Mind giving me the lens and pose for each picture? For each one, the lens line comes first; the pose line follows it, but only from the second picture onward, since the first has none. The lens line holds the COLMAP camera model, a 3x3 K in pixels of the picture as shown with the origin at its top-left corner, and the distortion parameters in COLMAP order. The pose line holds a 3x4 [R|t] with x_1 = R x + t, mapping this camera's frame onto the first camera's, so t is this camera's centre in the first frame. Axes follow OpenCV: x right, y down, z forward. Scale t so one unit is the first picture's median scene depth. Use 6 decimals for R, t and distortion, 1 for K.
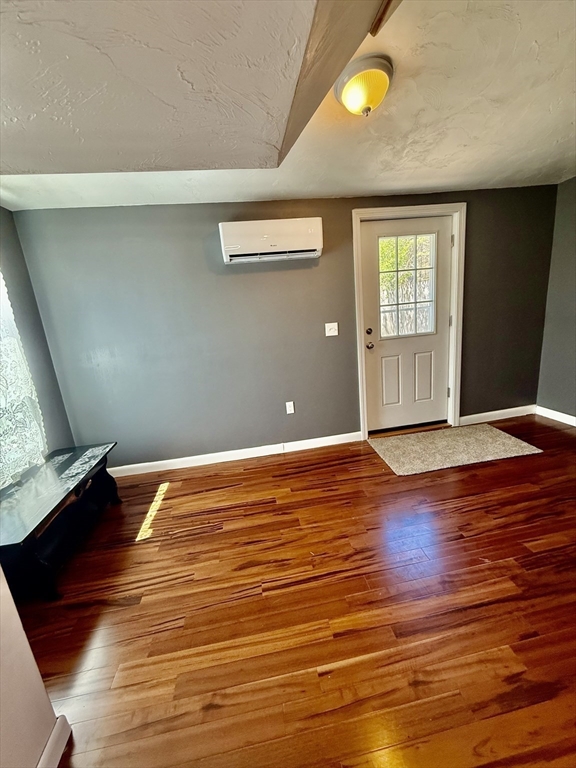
lens RADIAL K [[305.7, 0, 288.3], [0, 305.7, 384.1], [0, 0, 1]] dist [-0.004236, 0.001096]
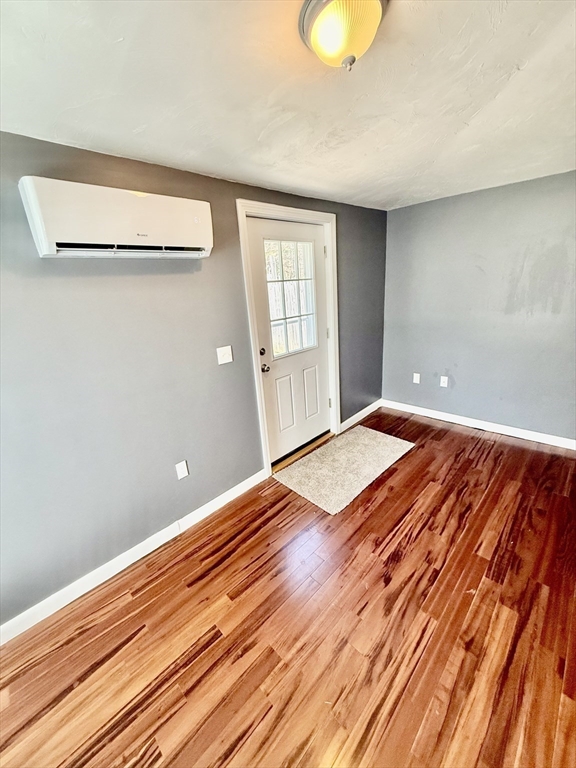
lens RADIAL K [[305.7, 0, 288.5], [0, 305.7, 383.3], [0, 0, 1]] dist [-0.004236, 0.001096]
pose [[0.802740, -0.147476, 0.577806, -0.214959], [0.131723, 0.988855, 0.069389, -0.169312], [-0.581600, 0.020409, 0.813219, 0.349363]]
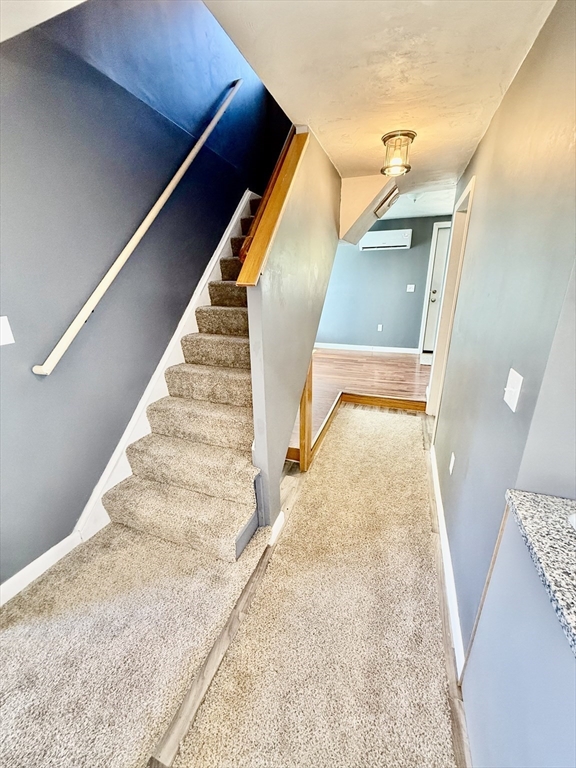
lens RADIAL K [[305.7, 0, 288.8], [0, 305.7, 384.9], [0, 0, 1]] dist [-0.004236, 0.001096]
pose [[0.874501, 0.231090, -0.426433, 0.506244], [-0.179272, 0.970943, 0.158527, 0.277031], [0.450677, -0.062184, 0.890519, -1.236476]]
